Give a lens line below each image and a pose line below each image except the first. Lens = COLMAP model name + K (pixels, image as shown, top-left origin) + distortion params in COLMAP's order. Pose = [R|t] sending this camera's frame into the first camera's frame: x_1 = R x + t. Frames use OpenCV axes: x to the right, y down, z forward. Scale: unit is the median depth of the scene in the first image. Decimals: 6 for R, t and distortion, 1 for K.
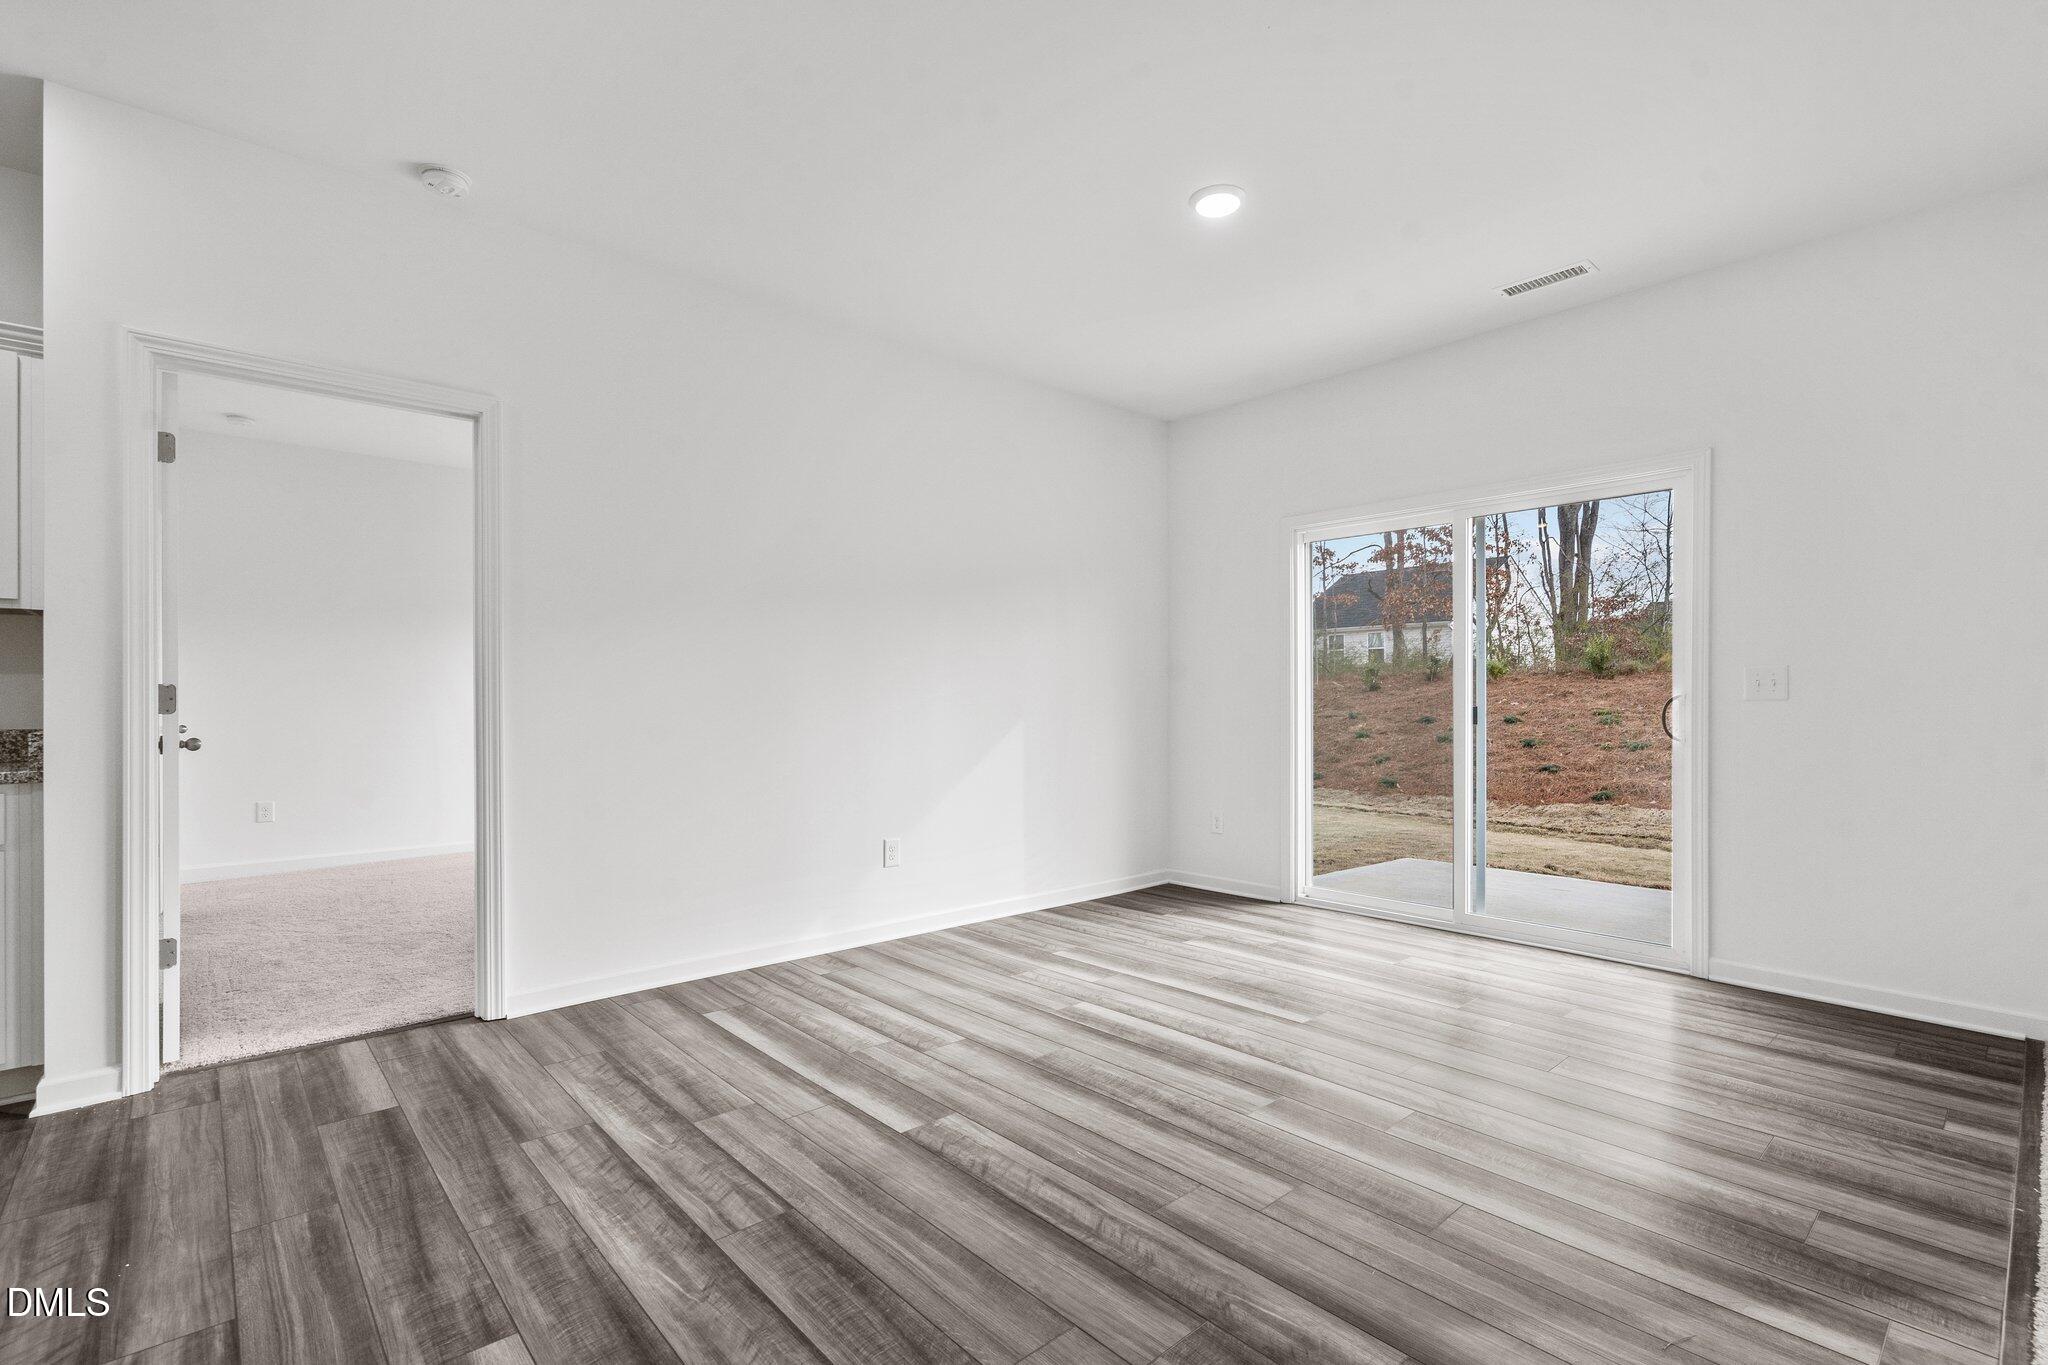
lens RADIAL K [[928.1, 0, 1031.9], [0, 928.1, 687.8], [0, 0, 1]] dist [0.046556, 0.000735]
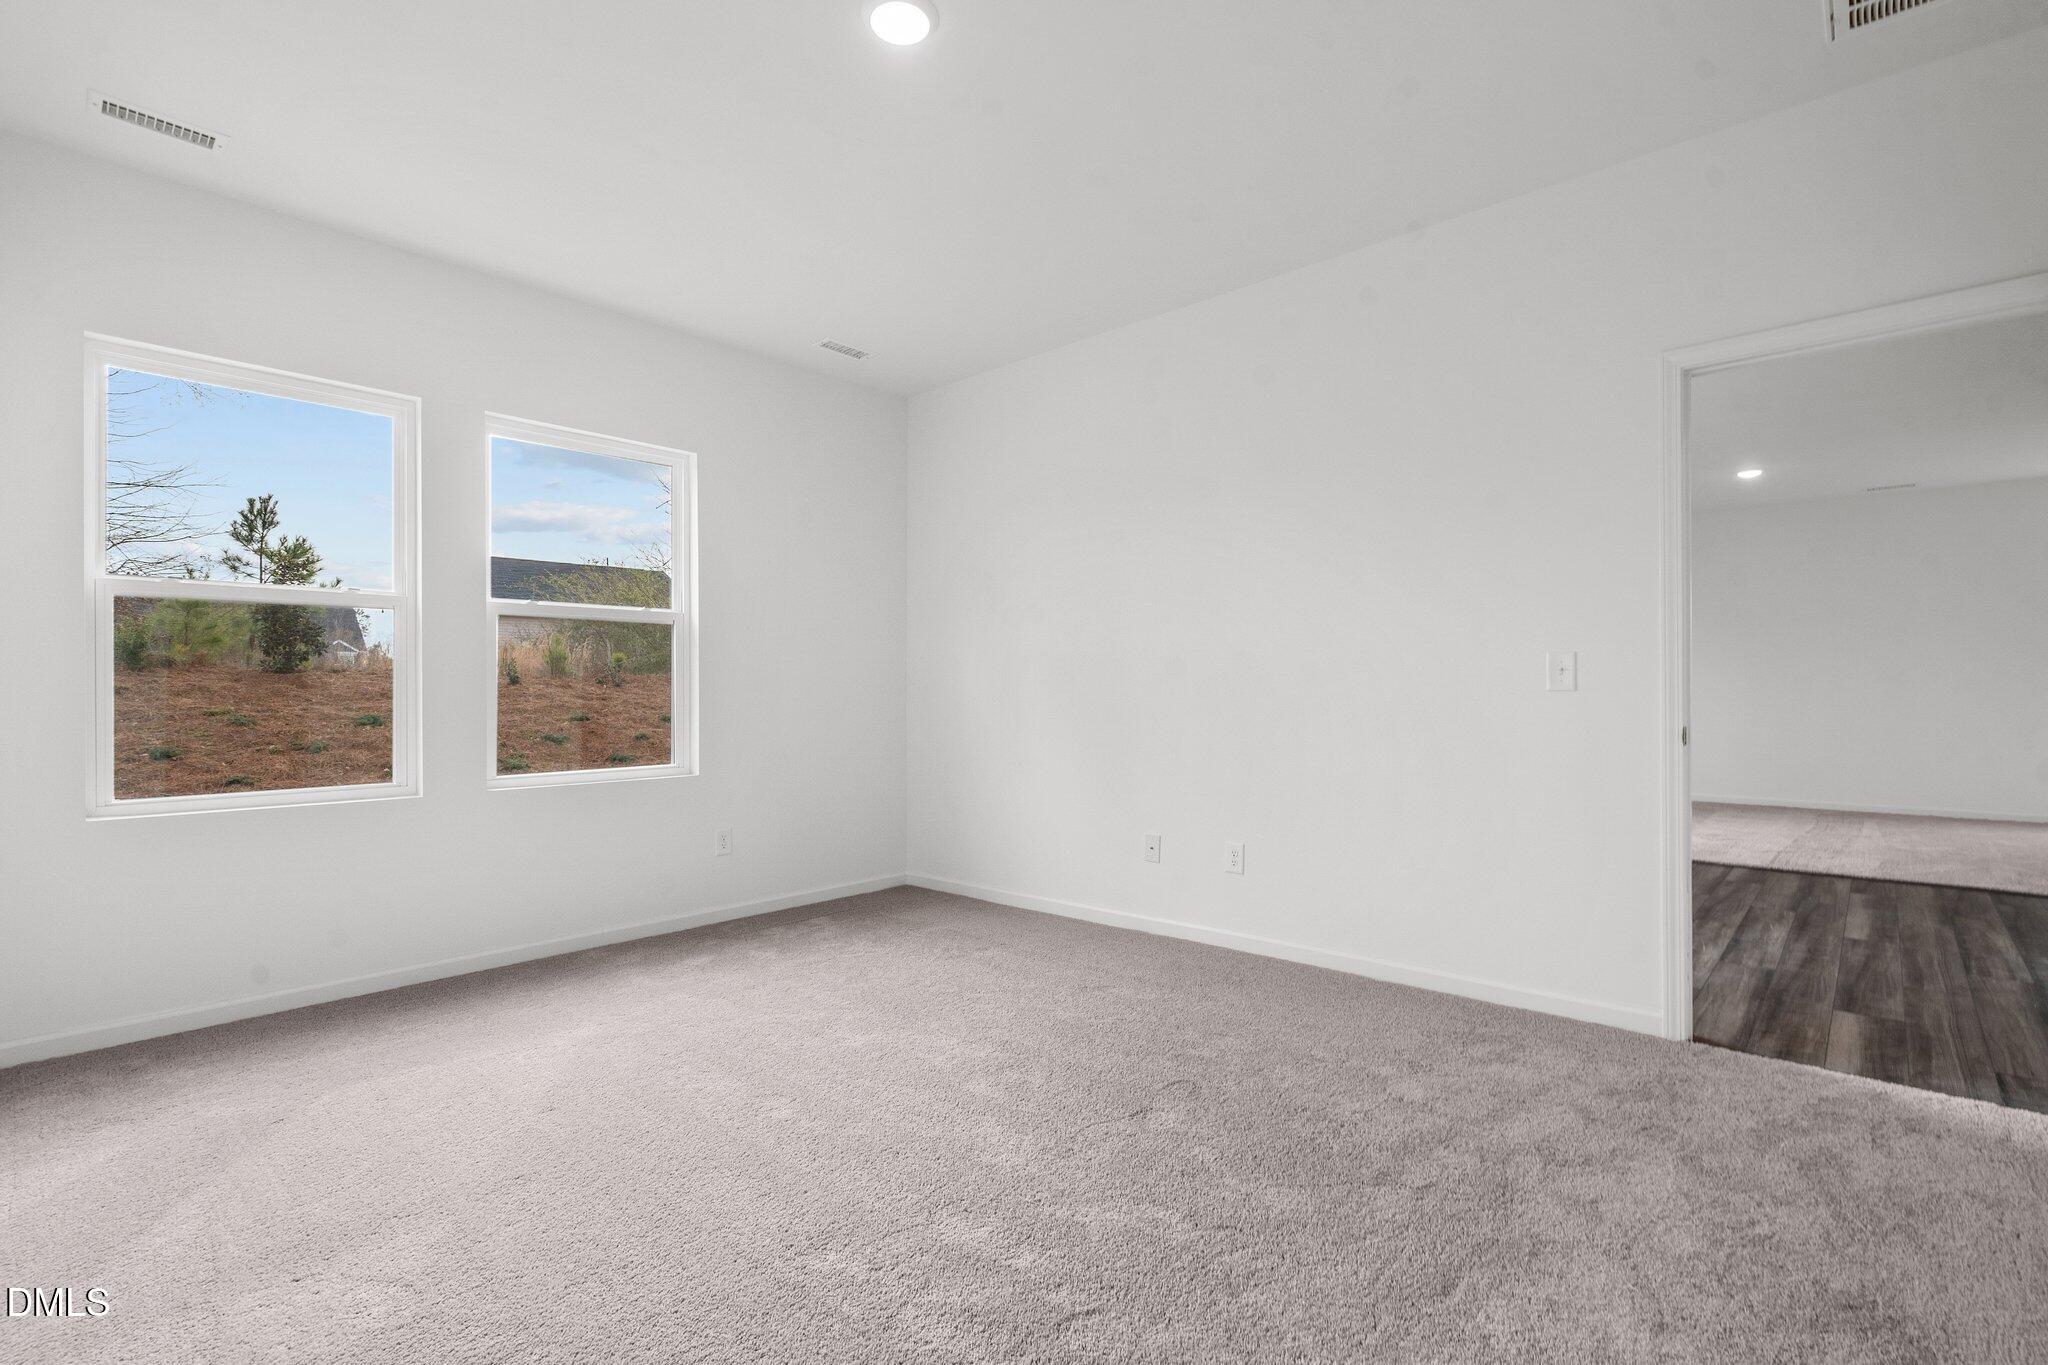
lens RADIAL K [[928.1, 0, 1039.1], [0, 928.1, 693.5], [0, 0, 1]] dist [0.046556, 0.000735]
pose [[-0.124211, -0.014008, 0.992157, -1.707679], [-0.012657, 0.999841, 0.012532, 0.014571], [-0.992175, -0.011001, -0.124369, 2.104809]]
